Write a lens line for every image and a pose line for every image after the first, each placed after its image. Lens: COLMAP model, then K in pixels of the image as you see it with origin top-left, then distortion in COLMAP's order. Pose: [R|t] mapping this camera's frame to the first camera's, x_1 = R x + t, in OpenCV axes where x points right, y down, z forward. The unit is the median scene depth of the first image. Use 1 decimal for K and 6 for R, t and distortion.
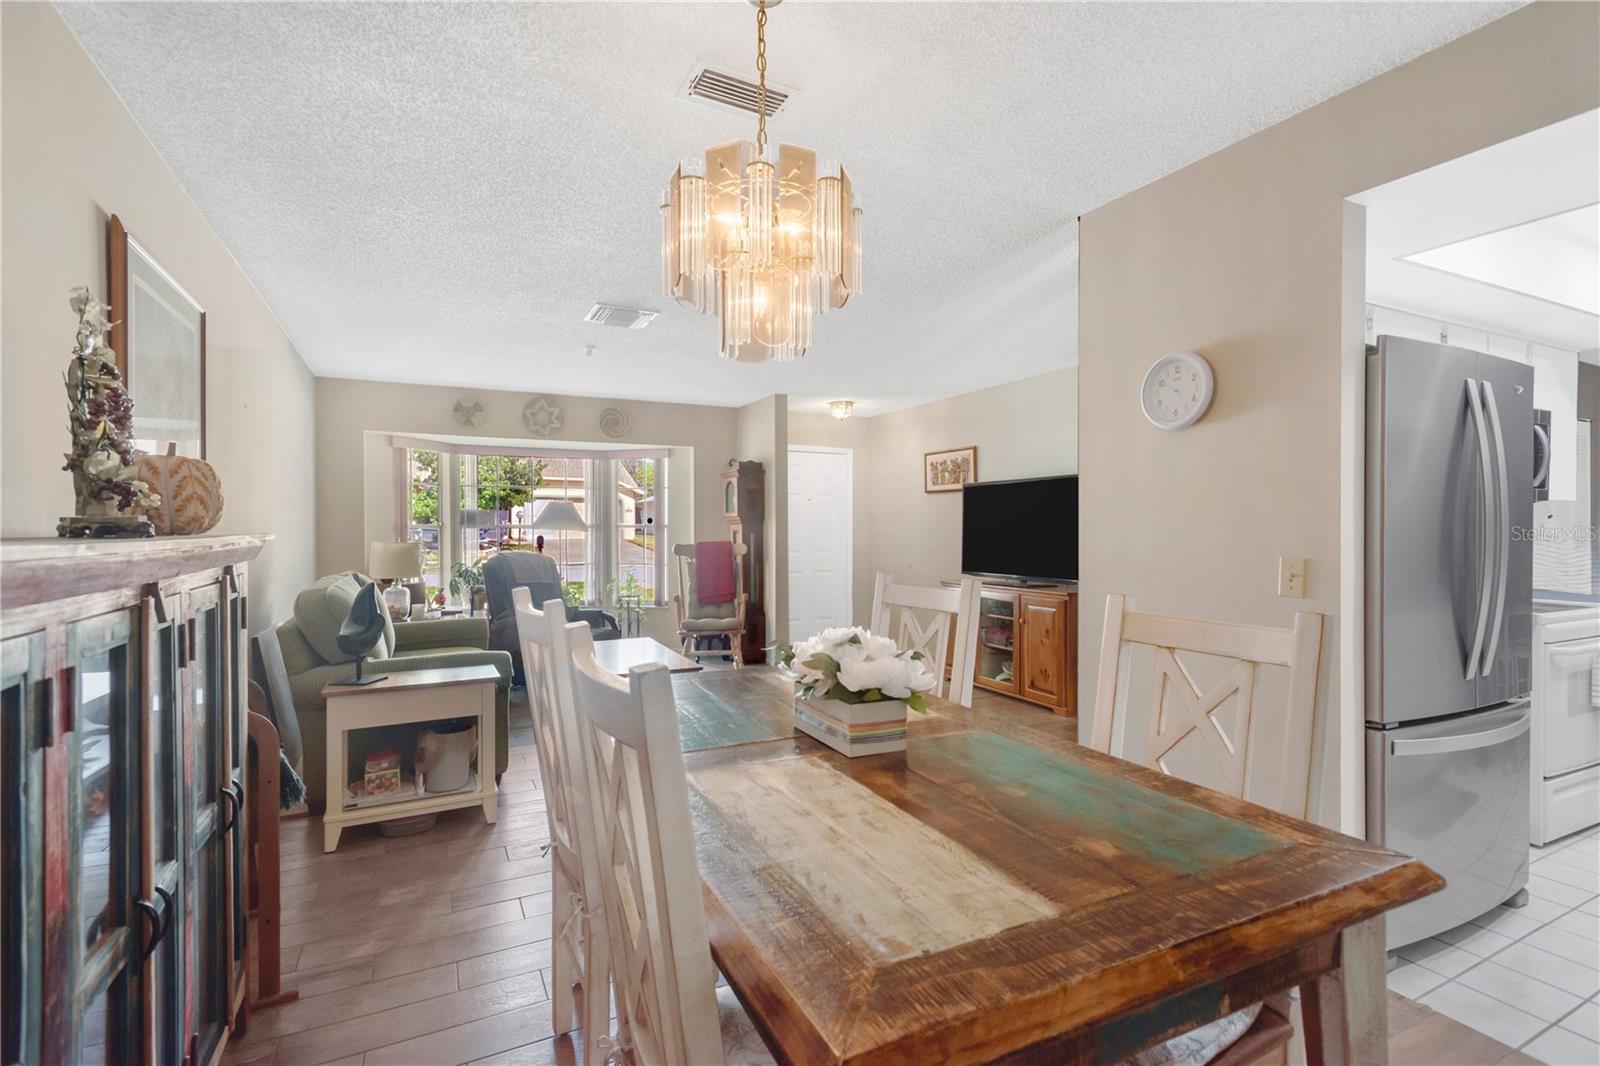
lens RADIAL K [[749.5, 0, 800.2], [0, 749.5, 531.2], [0, 0, 1]] dist [0.000307, 0.000074]
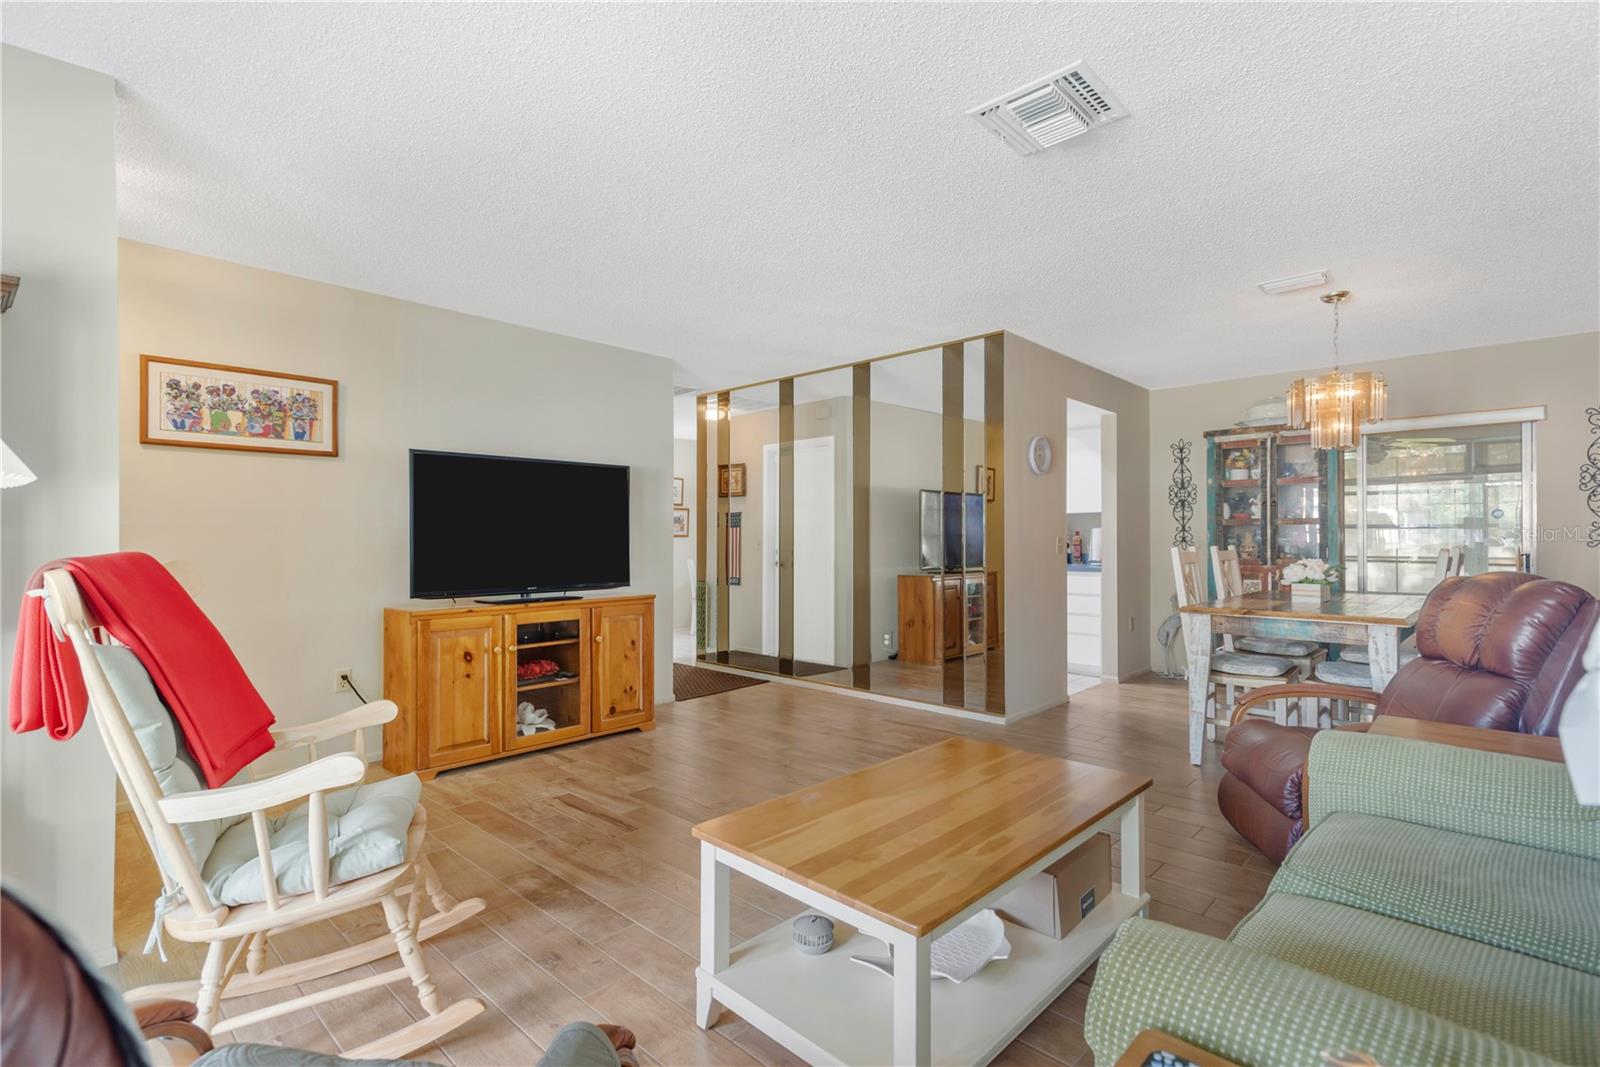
lens RADIAL K [[749.5, 0, 799.6], [0, 749.5, 535.3], [0, 0, 1]] dist [0.000307, 0.000074]
pose [[-0.330989, 0.004401, 0.943624, -0.412394], [0.003773, 0.999987, -0.003341, 0.008845], [-0.943627, 0.002454, -0.331002, 0.808772]]
